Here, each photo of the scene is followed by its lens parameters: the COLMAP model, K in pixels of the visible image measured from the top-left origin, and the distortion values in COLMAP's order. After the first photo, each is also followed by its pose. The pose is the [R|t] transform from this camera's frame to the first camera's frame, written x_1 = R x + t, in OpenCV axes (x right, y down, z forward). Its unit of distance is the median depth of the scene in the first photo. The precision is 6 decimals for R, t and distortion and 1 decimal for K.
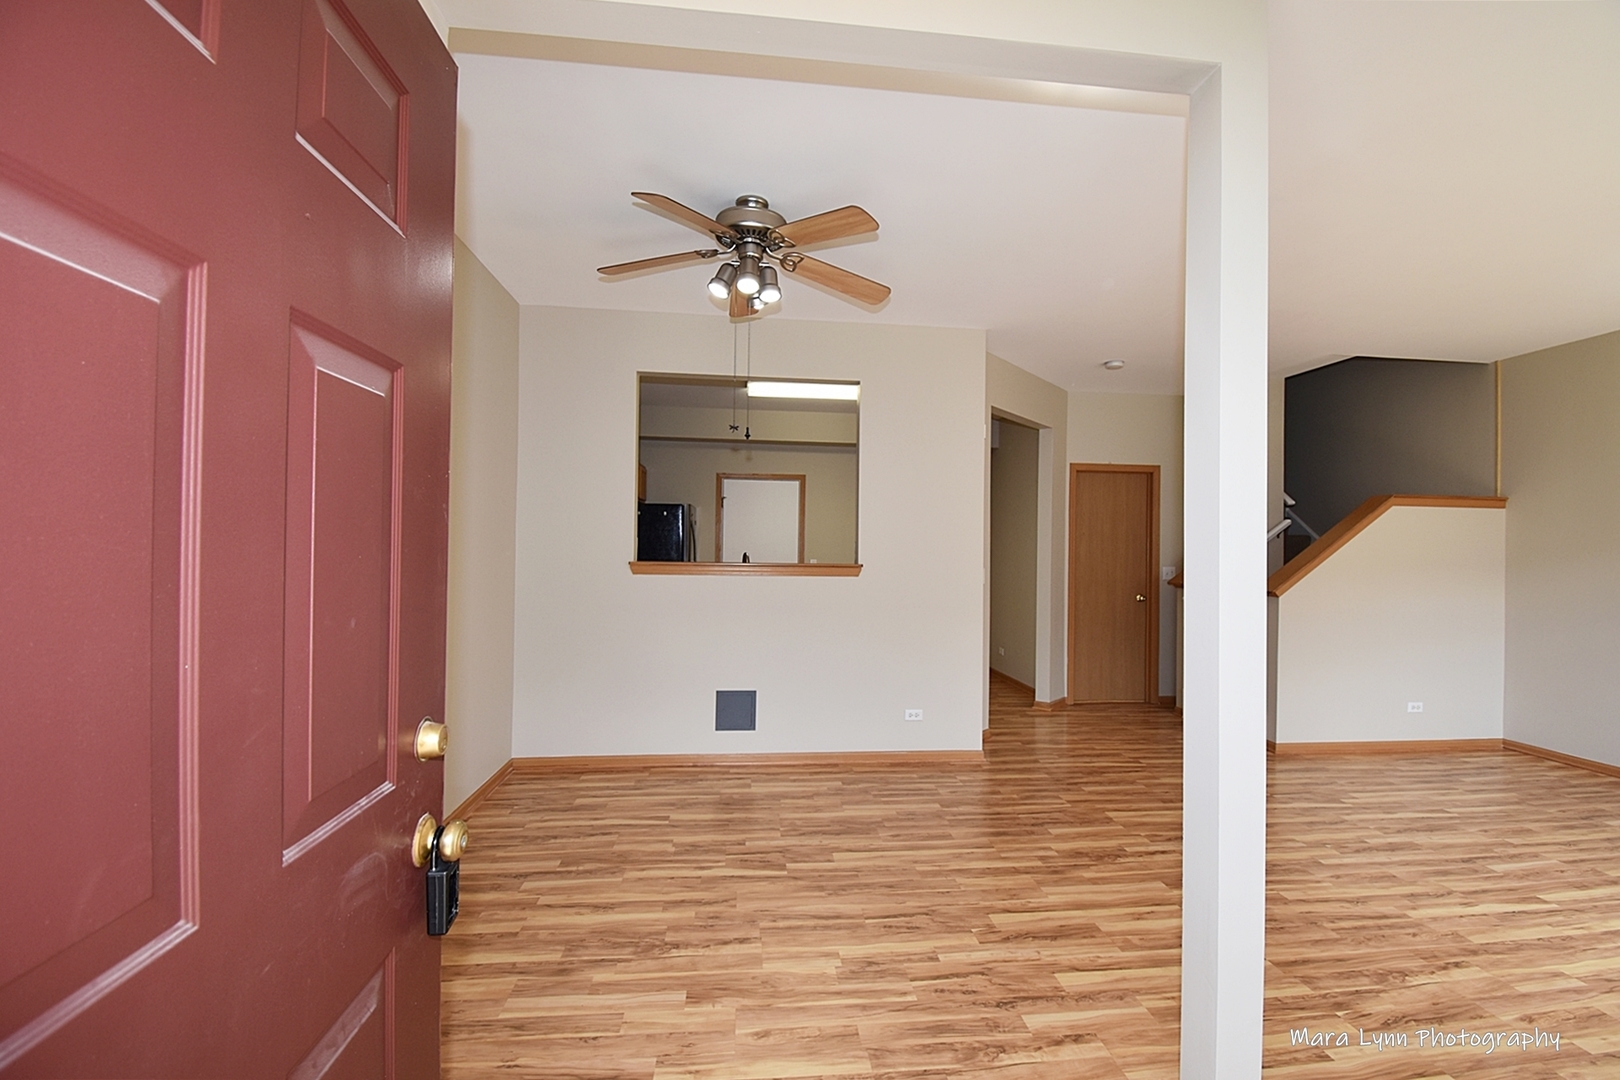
lens RADIAL K [[721.7, 0, 826.4], [0, 721.7, 539.5], [0, 0, 1]] dist [0.008820, -0.019635]
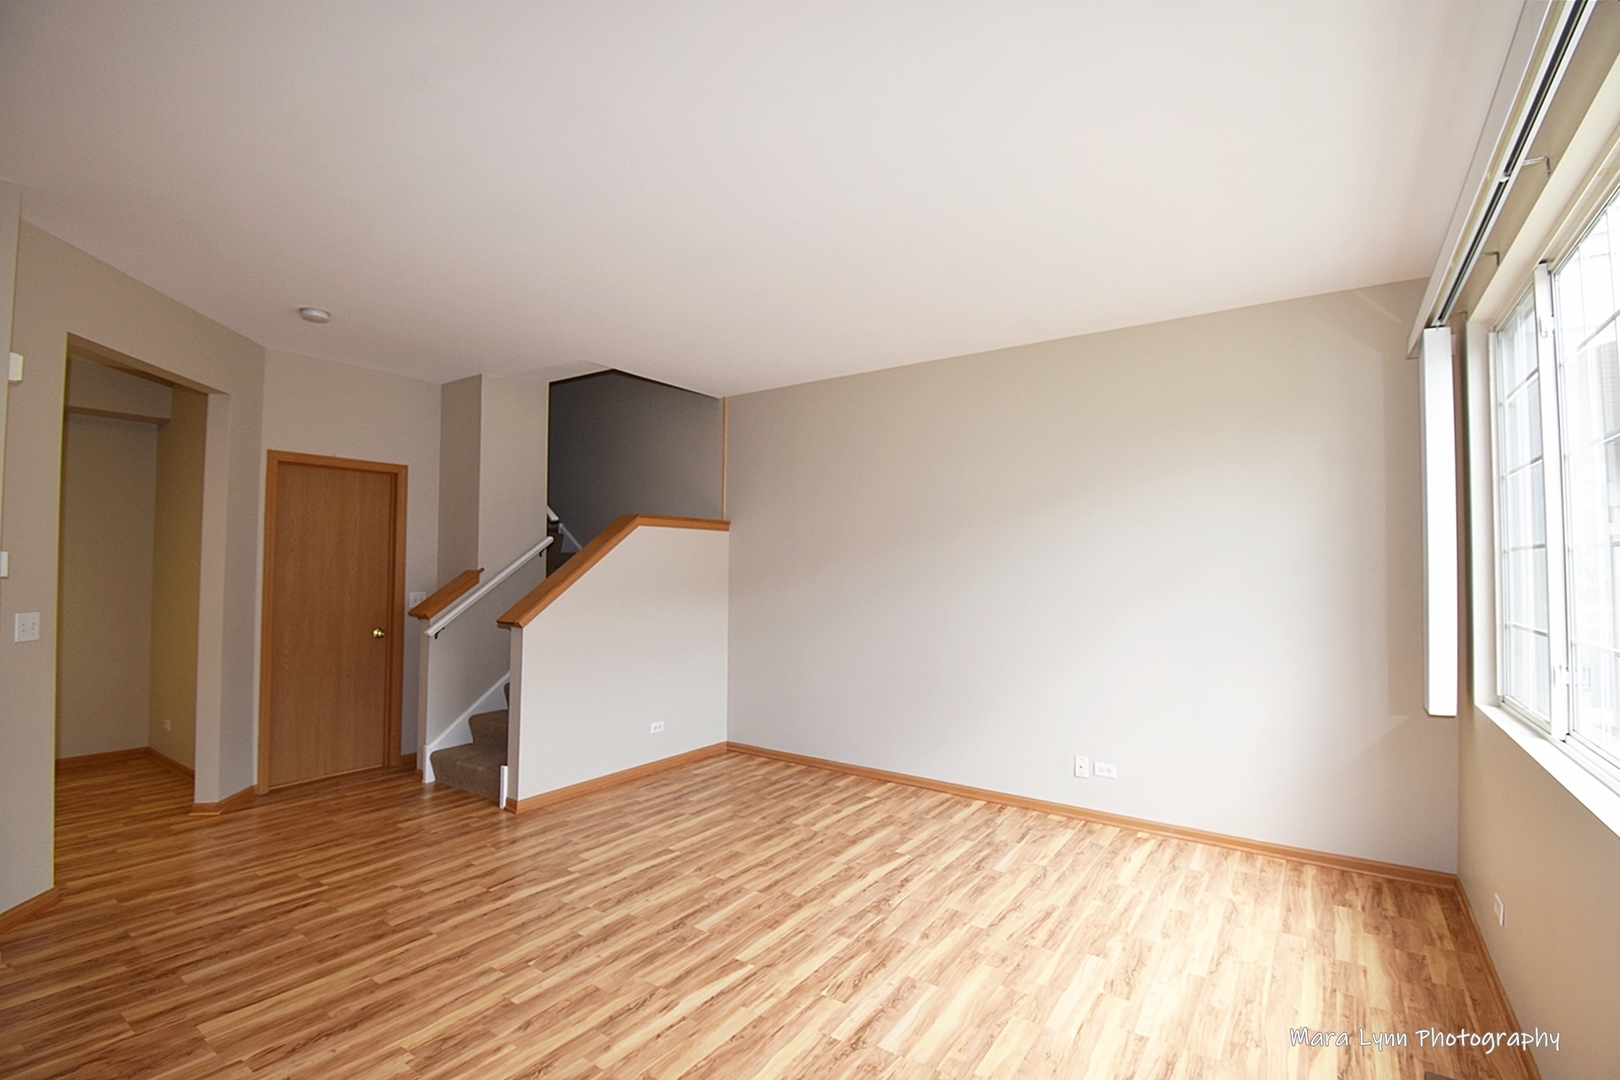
lens RADIAL K [[721.7, 0, 820.9], [0, 721.7, 545.6], [0, 0, 1]] dist [0.008820, -0.019635]
pose [[0.653865, 0.011268, 0.756527, 0.301360], [-0.006944, 0.999936, -0.008892, -0.018743], [-0.756579, 0.000560, 0.653902, 0.251392]]
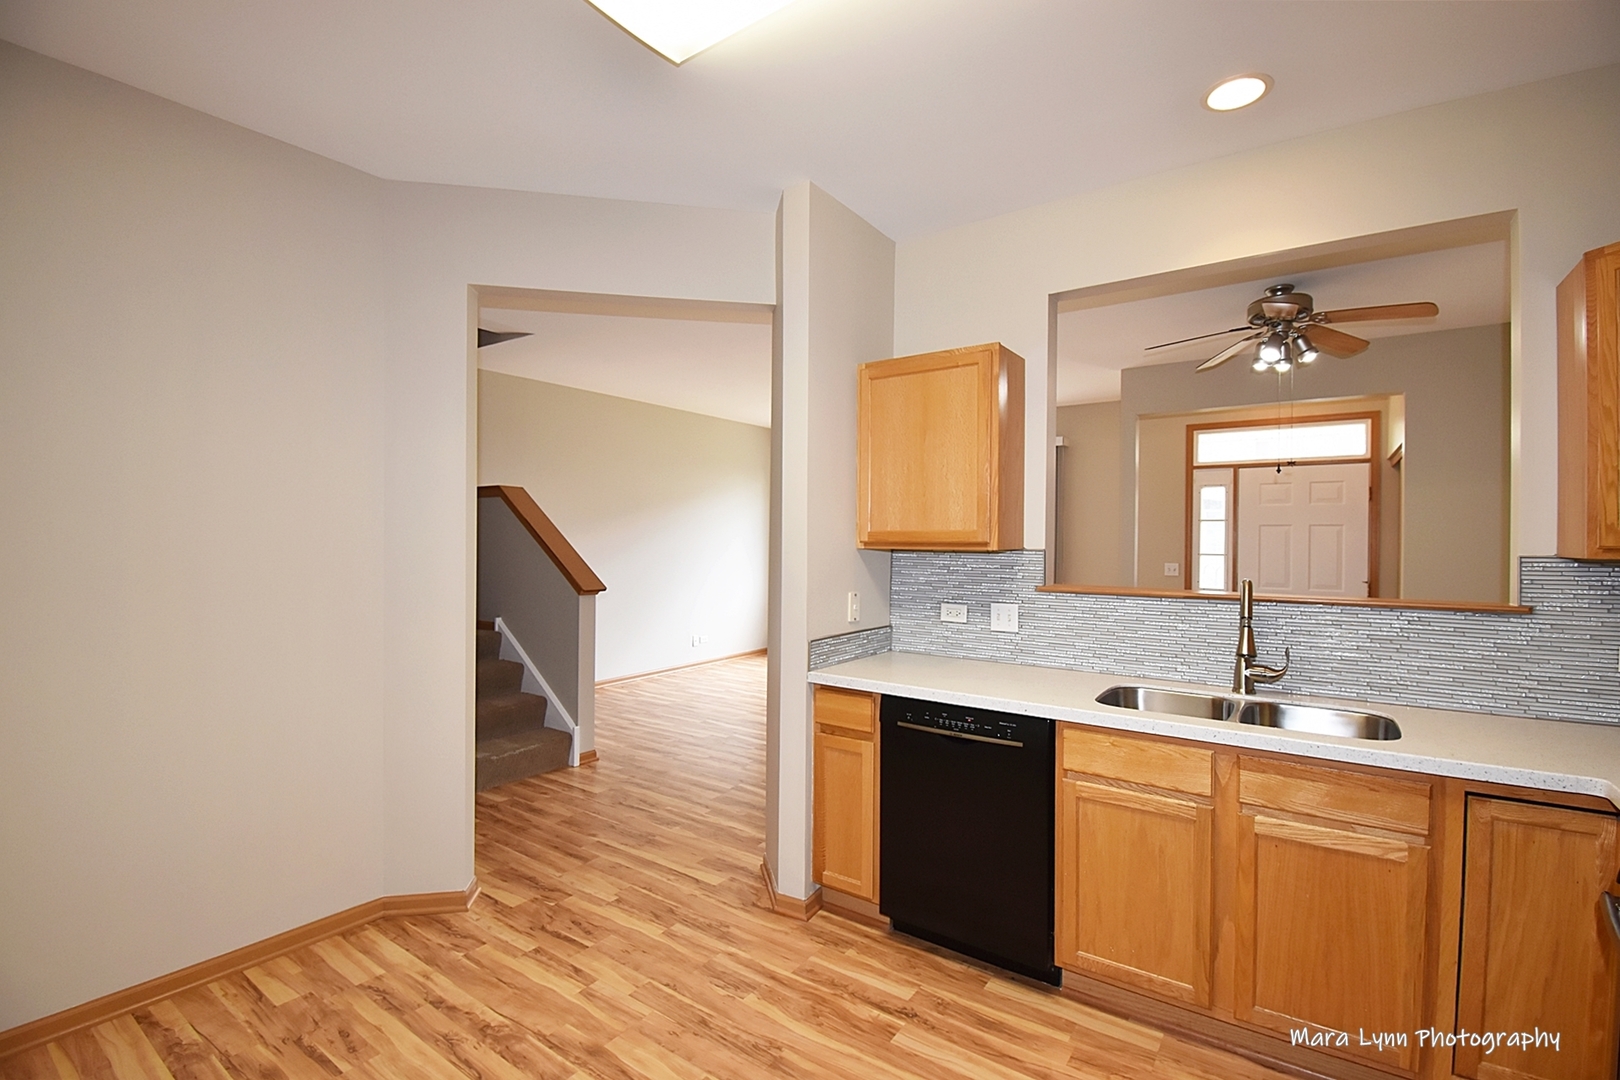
lens RADIAL K [[721.7, 0, 830.0], [0, 721.7, 536.7], [0, 0, 1]] dist [0.008820, -0.019635]
pose [[-0.753400, -0.022496, 0.657177, -0.317723], [-0.027428, 0.999620, 0.002774, -0.009801], [-0.656990, -0.015935, -0.753731, 2.171110]]
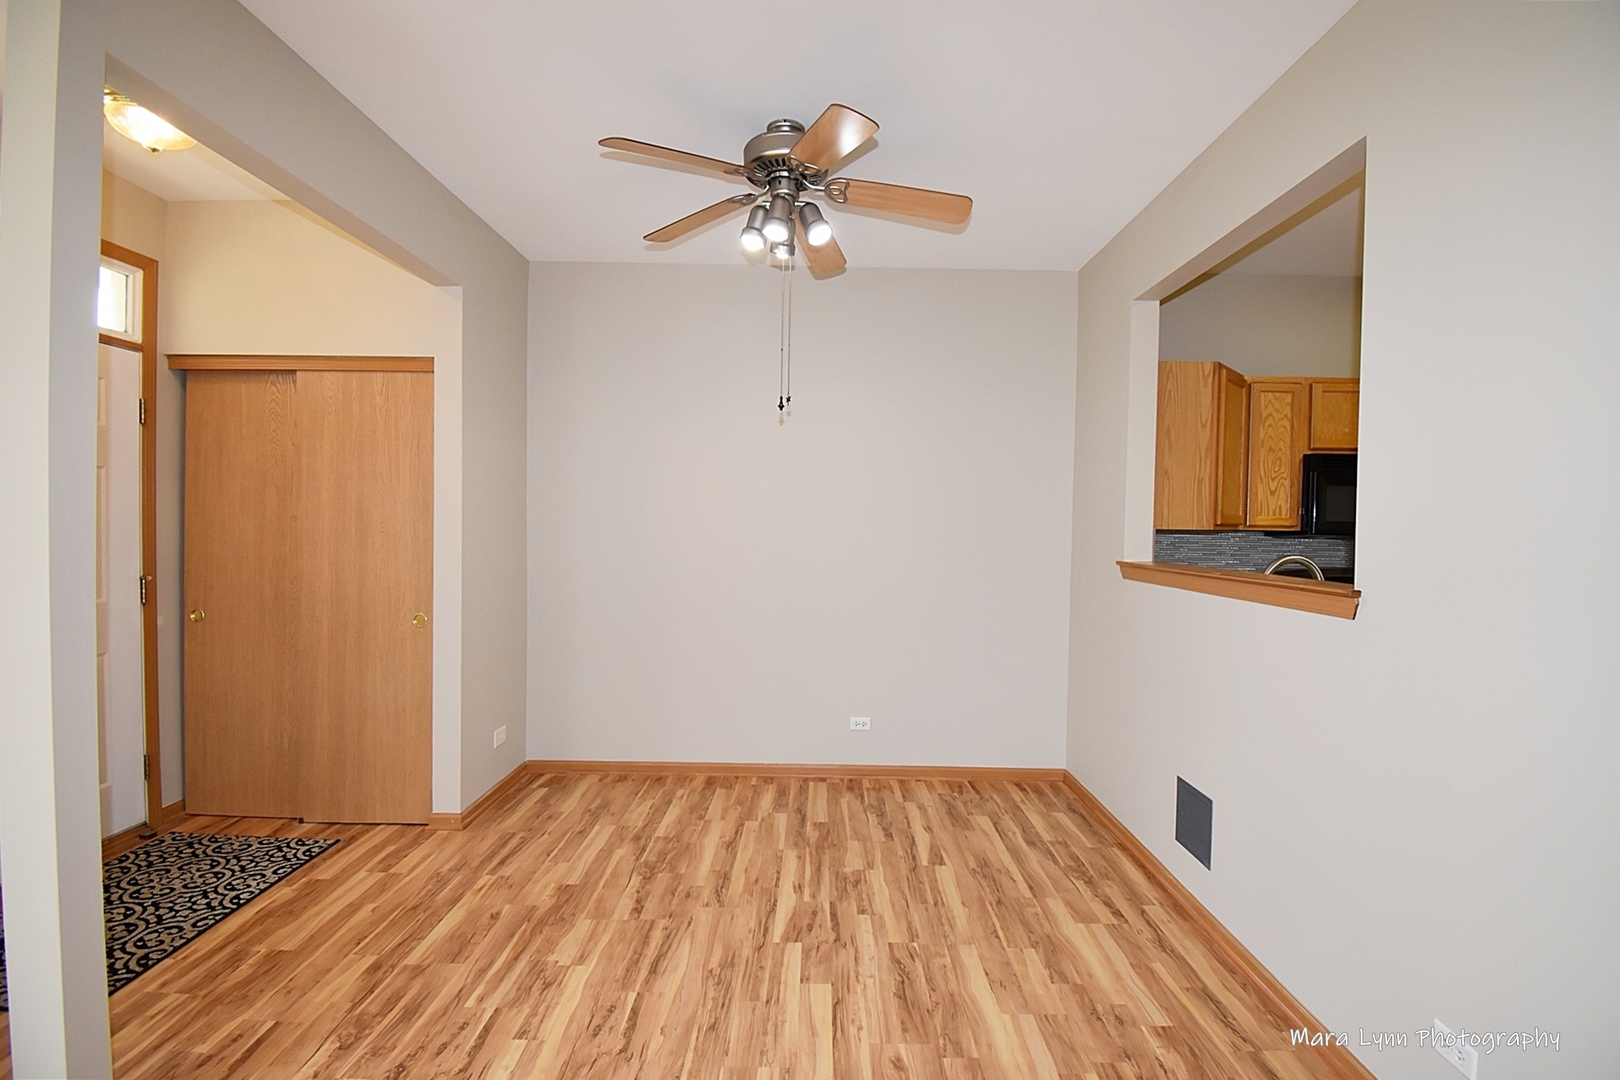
lens RADIAL K [[721.7, 0, 829.0], [0, 721.7, 538.7], [0, 0, 1]] dist [0.008820, -0.019635]
pose [[-0.109171, 0.006419, -0.994002, 0.641330], [-0.008051, 0.999941, 0.007342, 0.004393], [0.993990, 0.008804, -0.109113, 0.996229]]
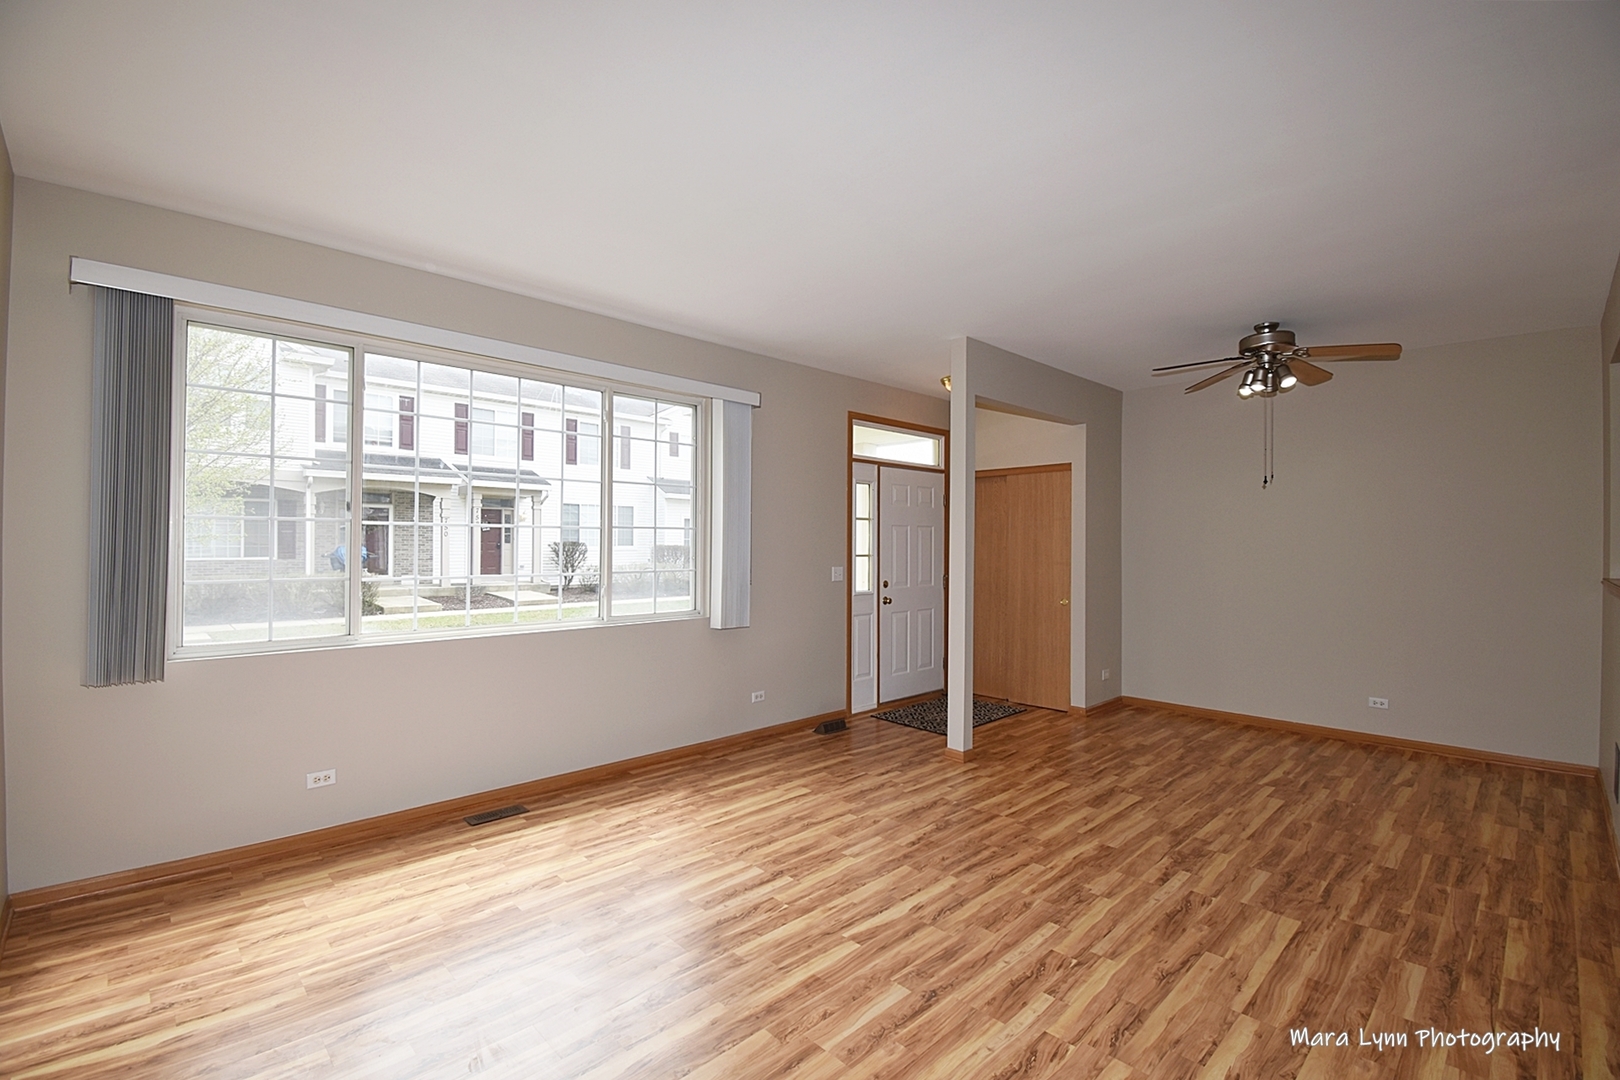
lens RADIAL K [[721.7, 0, 801.4], [0, 721.7, 541.1], [0, 0, 1]] dist [0.008820, -0.019635]
pose [[-0.800984, -0.019198, -0.598378, 1.340928], [-0.010377, 0.999781, -0.018185, 0.012674], [0.598596, -0.008356, -0.801008, 1.398262]]
